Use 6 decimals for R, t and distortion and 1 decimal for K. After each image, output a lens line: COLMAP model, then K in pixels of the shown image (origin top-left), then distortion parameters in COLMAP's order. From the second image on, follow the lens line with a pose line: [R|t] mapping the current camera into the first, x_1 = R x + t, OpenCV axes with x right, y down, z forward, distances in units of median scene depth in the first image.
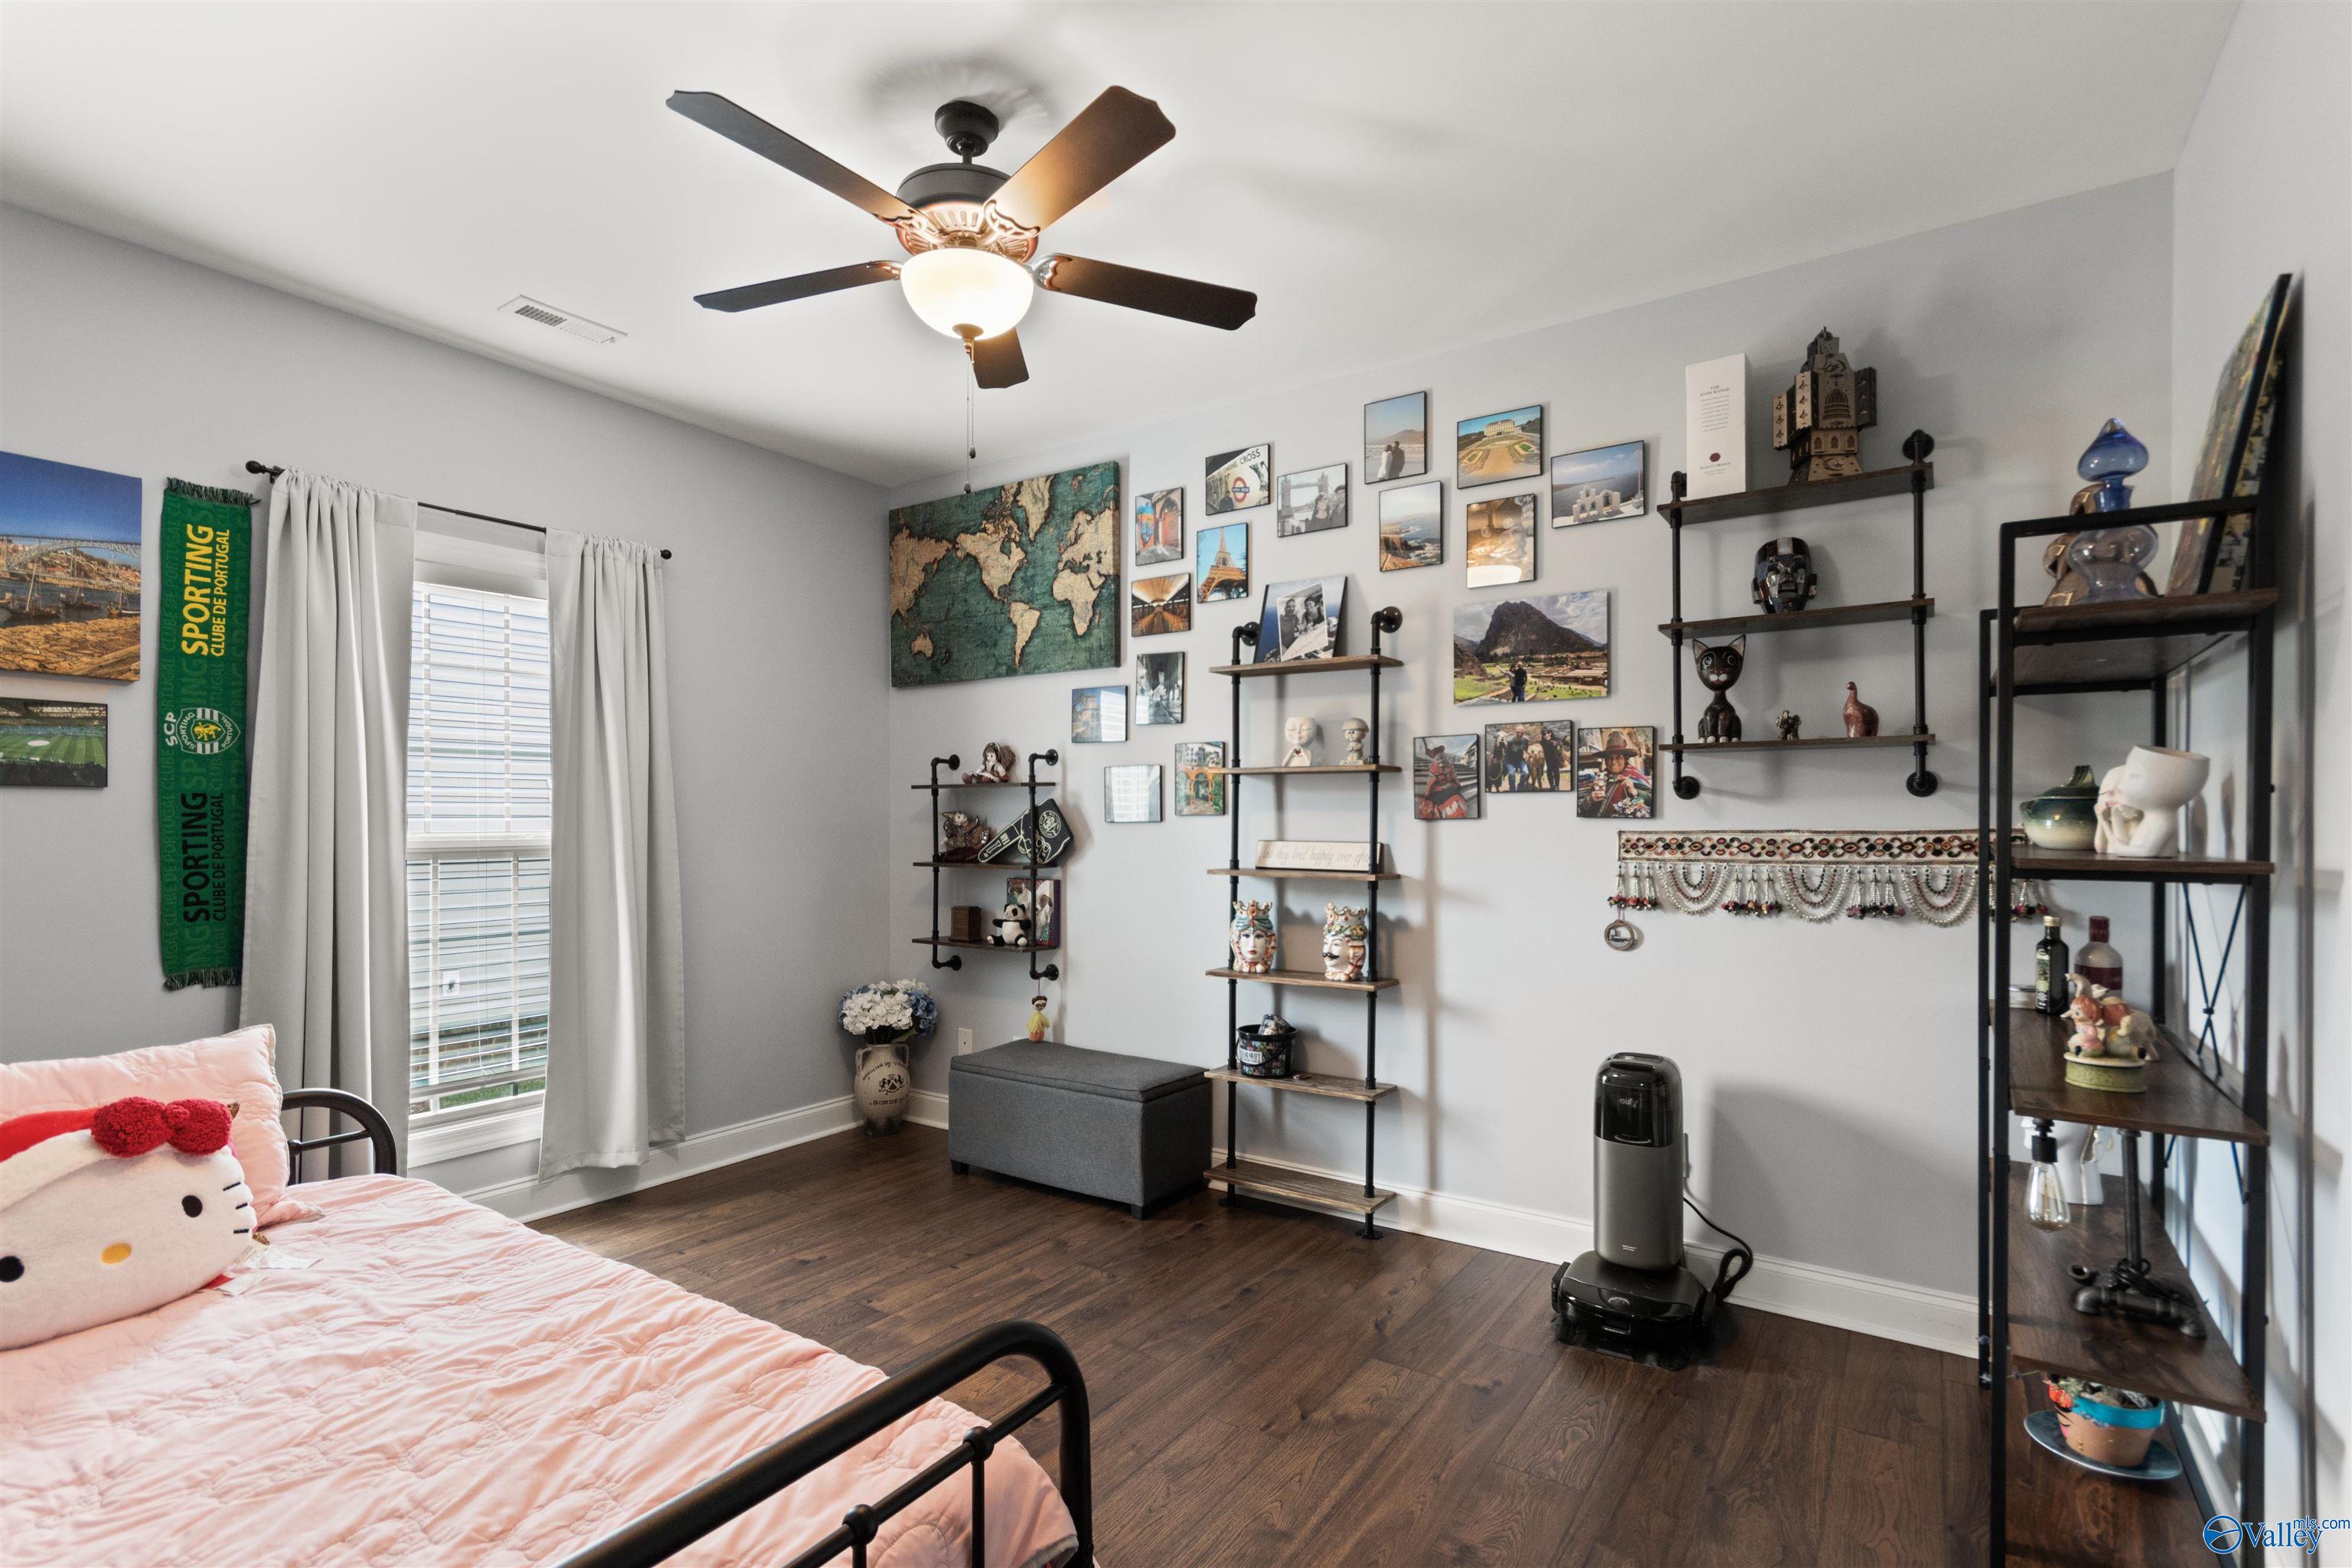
lens RADIAL K [[1122.1, 0, 1200.7], [0, 1122.1, 810.1], [0, 0, 1]] dist [0.000870, 0.000916]
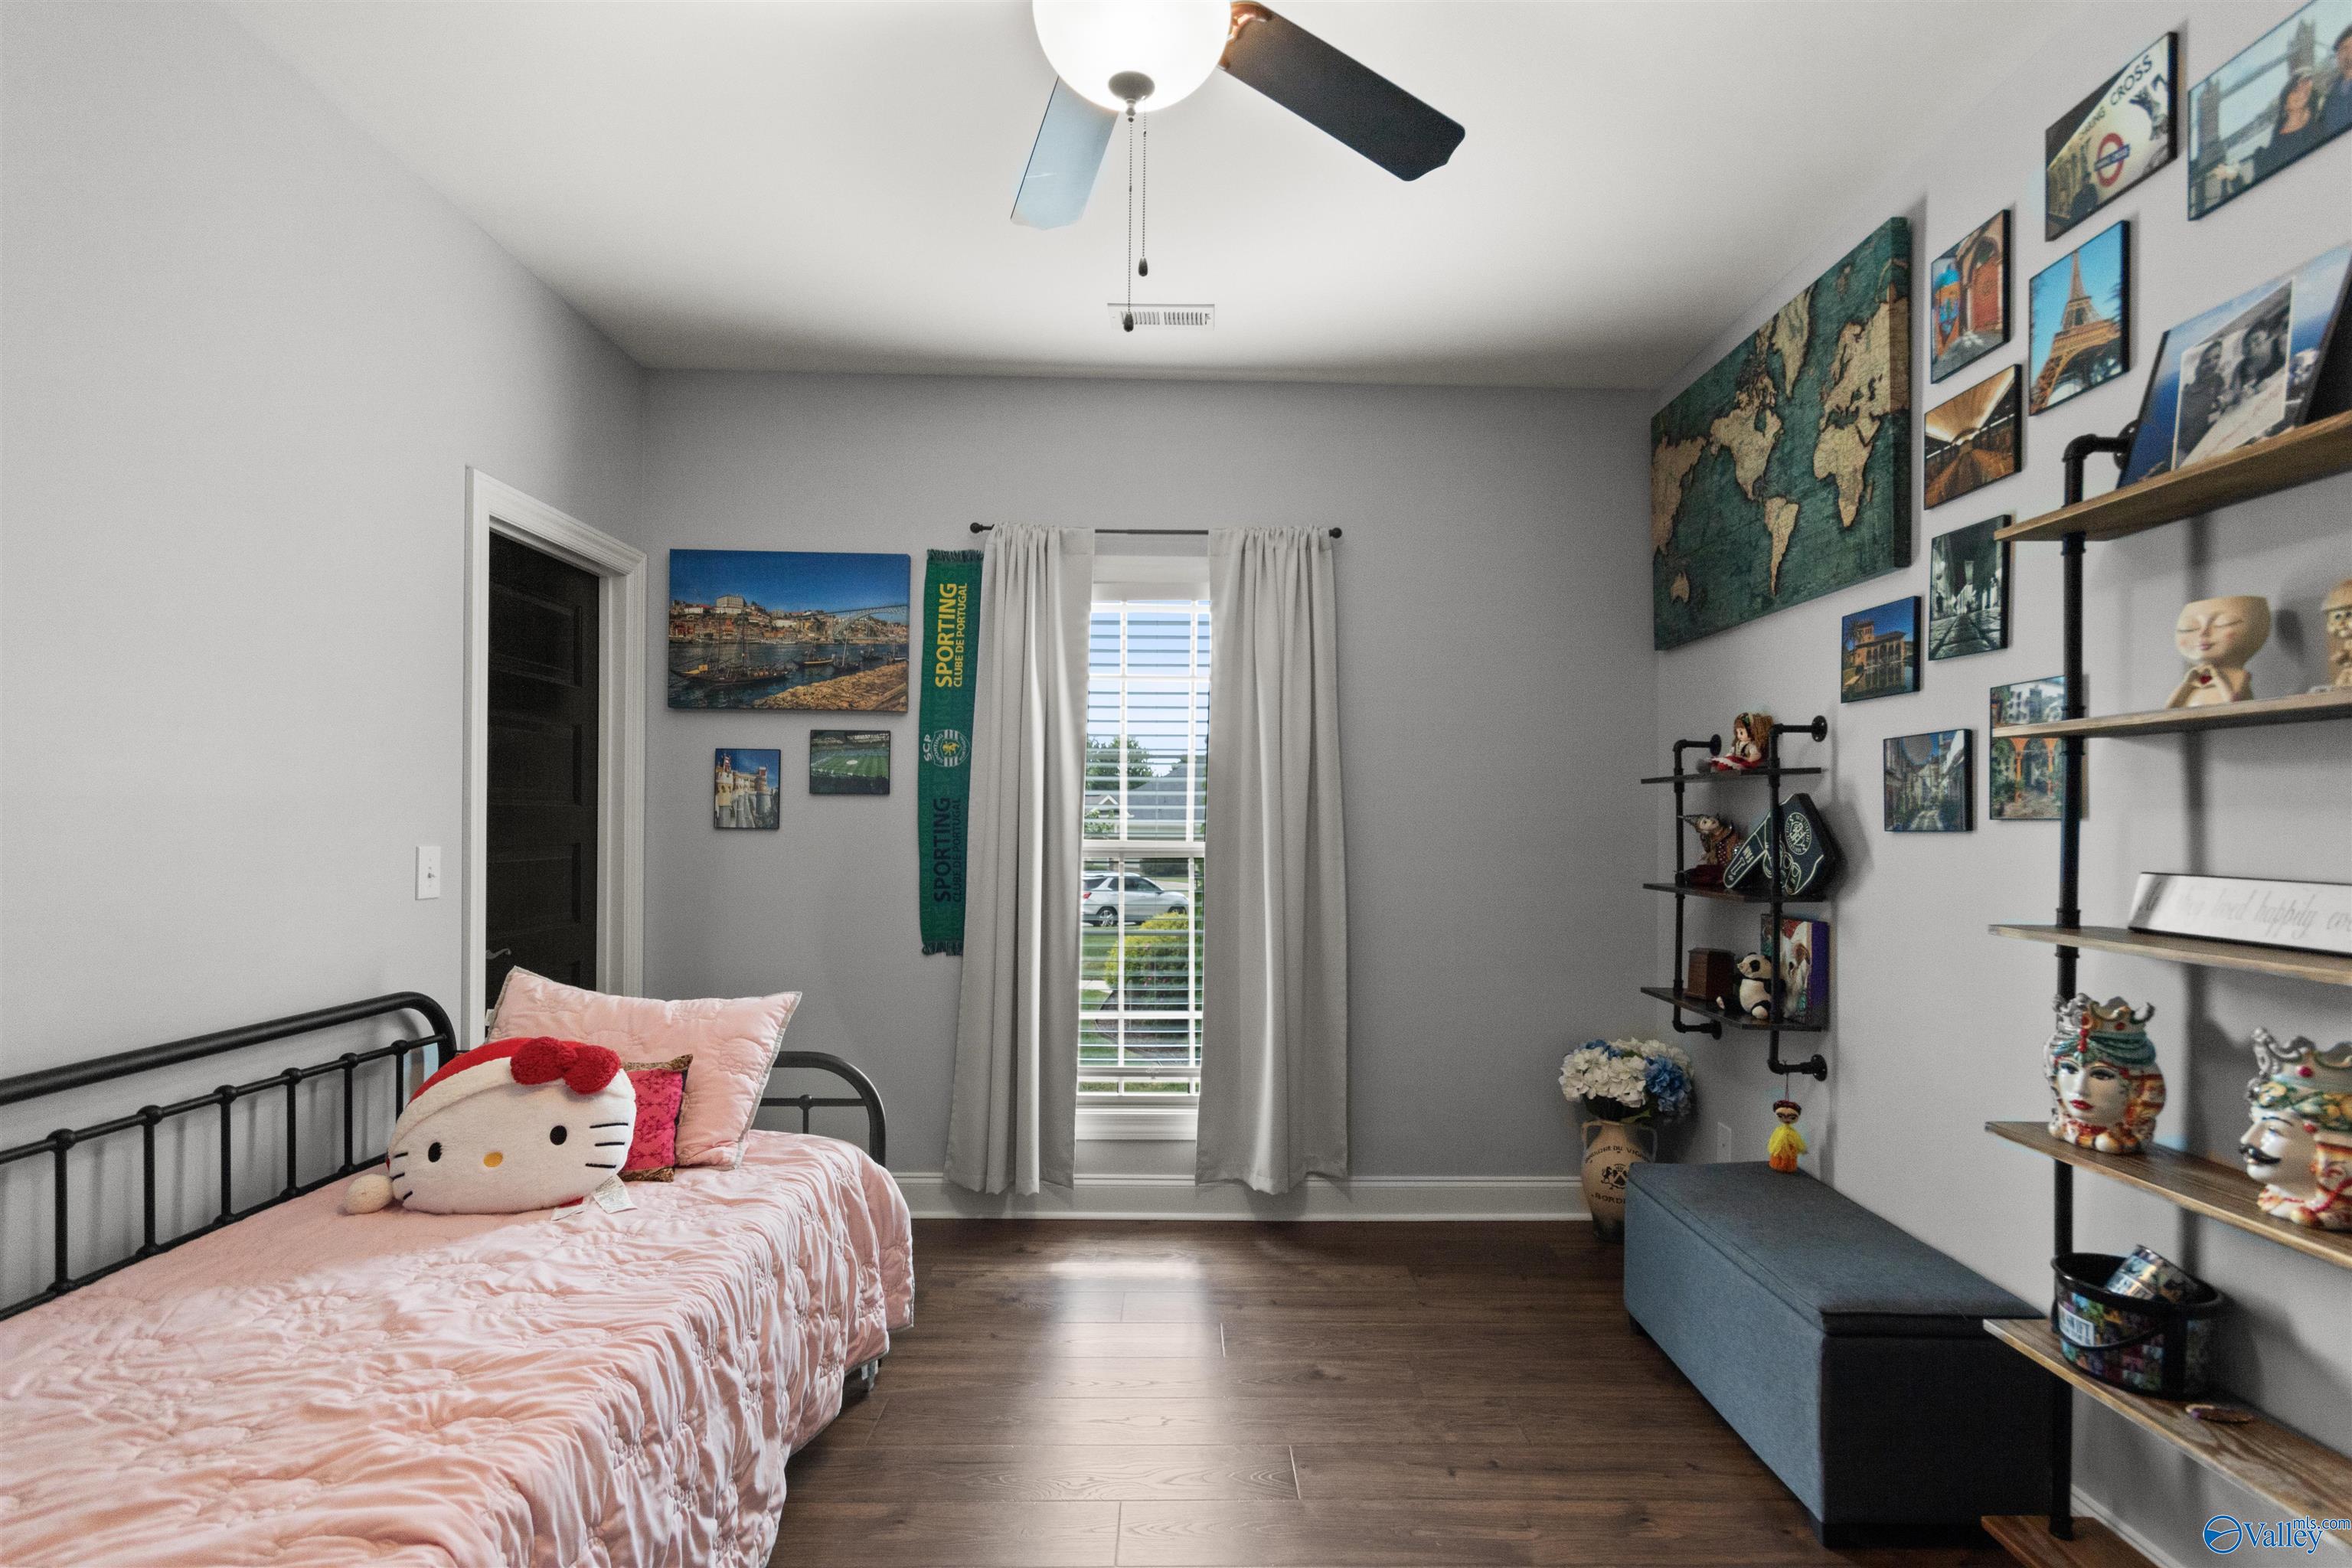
lens RADIAL K [[1122.1, 0, 1200.7], [0, 1122.1, 810.1], [0, 0, 1]] dist [0.000870, 0.000916]
pose [[0.563126, -0.004464, -0.826359, 0.218103], [-0.001600, 0.999978, -0.006492, 0.004194], [0.826370, 0.004978, 0.563106, 0.395439]]
